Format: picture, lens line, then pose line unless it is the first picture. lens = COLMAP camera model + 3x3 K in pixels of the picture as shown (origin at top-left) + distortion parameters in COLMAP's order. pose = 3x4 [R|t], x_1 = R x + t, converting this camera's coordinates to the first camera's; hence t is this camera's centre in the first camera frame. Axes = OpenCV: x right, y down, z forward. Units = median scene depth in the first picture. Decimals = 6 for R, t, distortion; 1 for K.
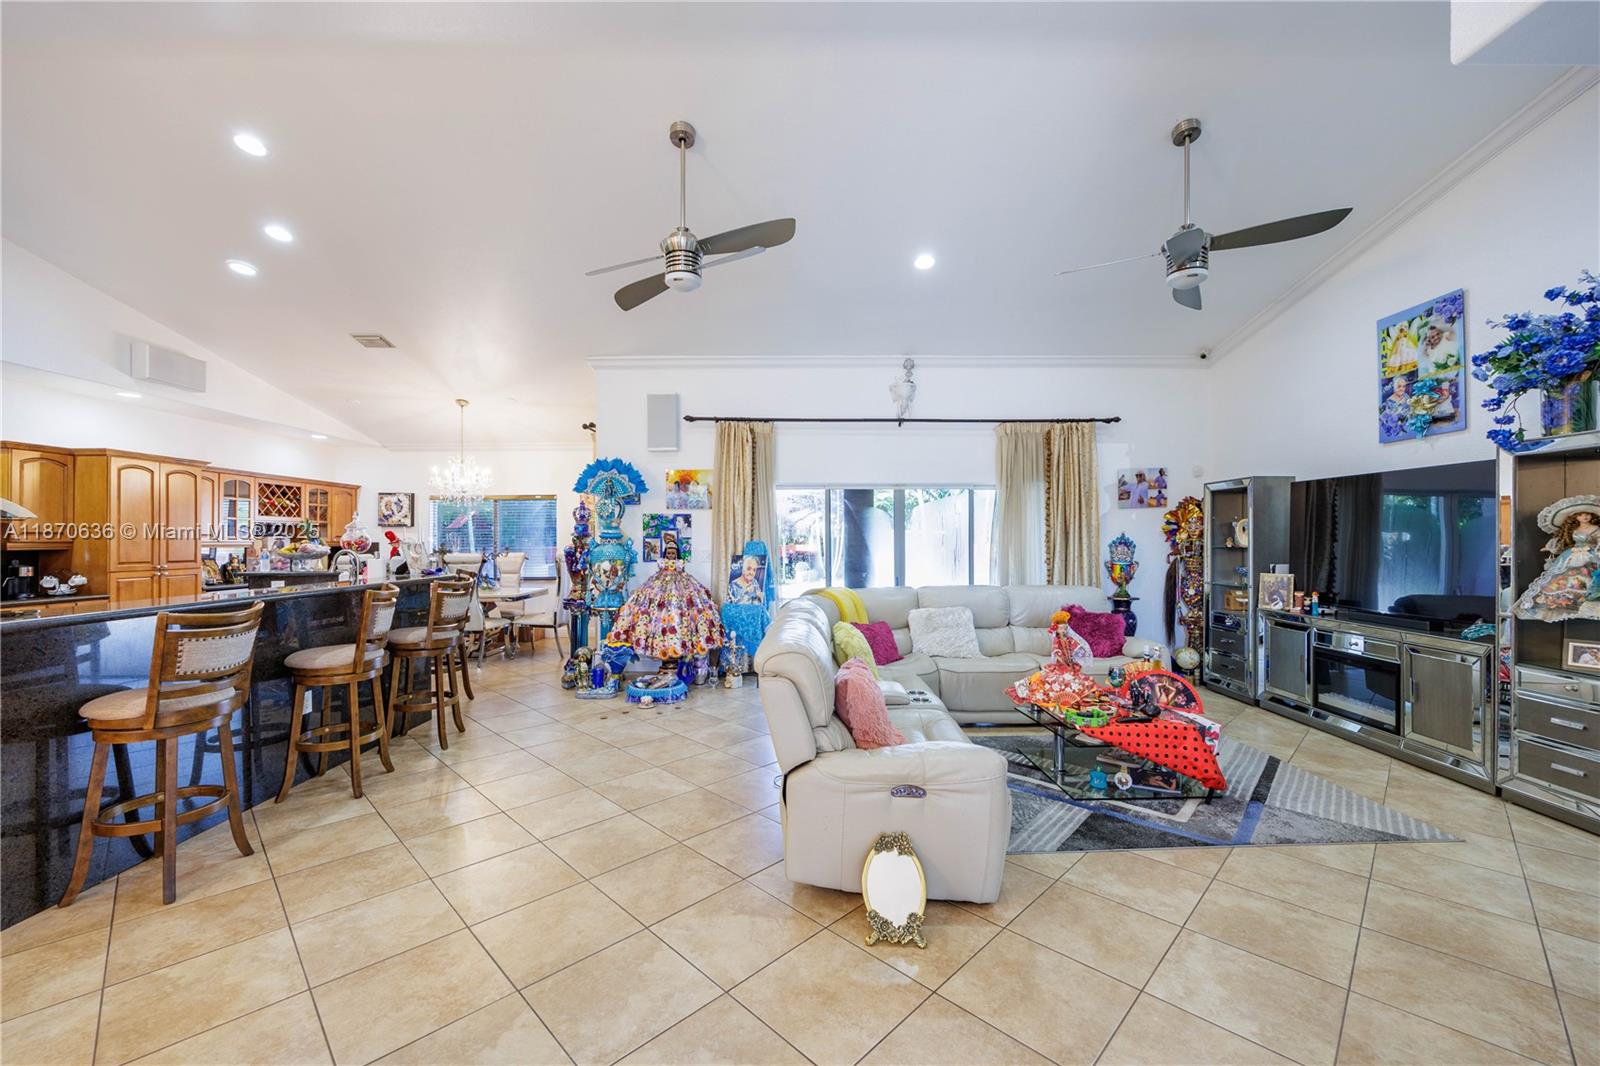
lens RADIAL K [[638.0, 0, 800.0], [0, 638.0, 533.0], [0, 0, 1]] dist [0.000364, 0.000101]
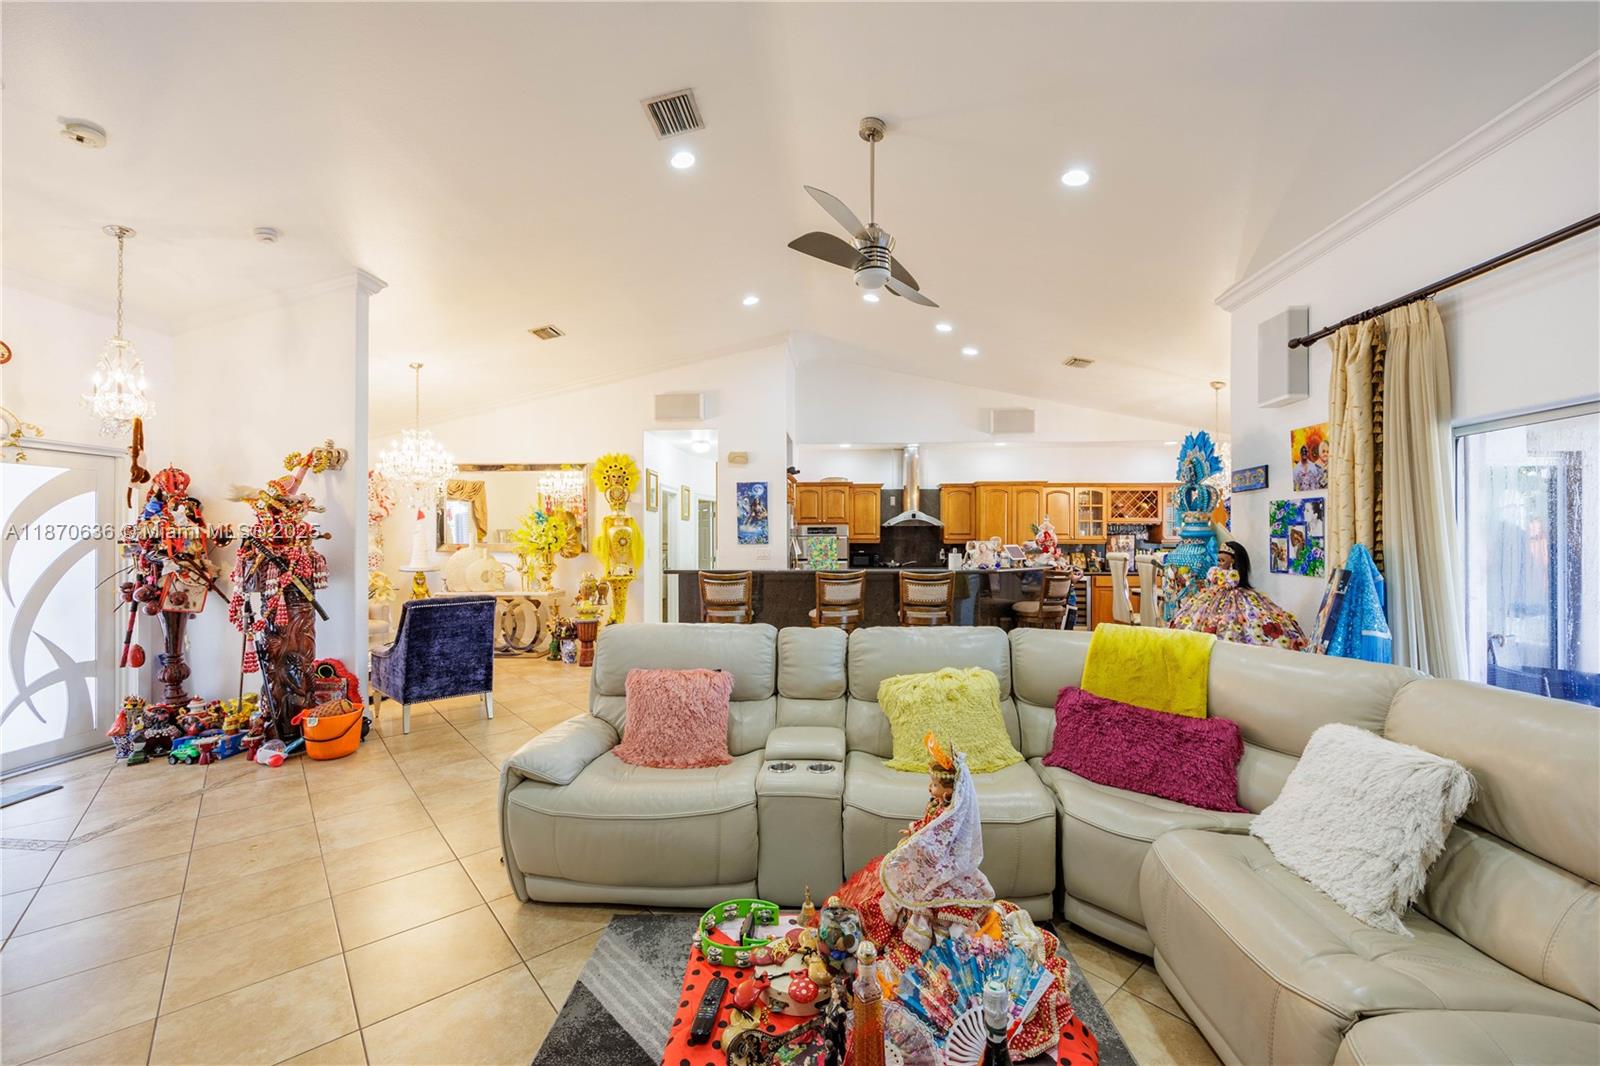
lens RADIAL K [[638.0, 0, 800.0], [0, 638.0, 533.0], [0, 0, 1]] dist [0.000364, 0.000101]
pose [[-0.073984, -0.004146, -0.997251, 0.464997], [0.008457, 0.999953, -0.004785, 0.002469], [0.997224, -0.008787, -0.073946, 0.554000]]
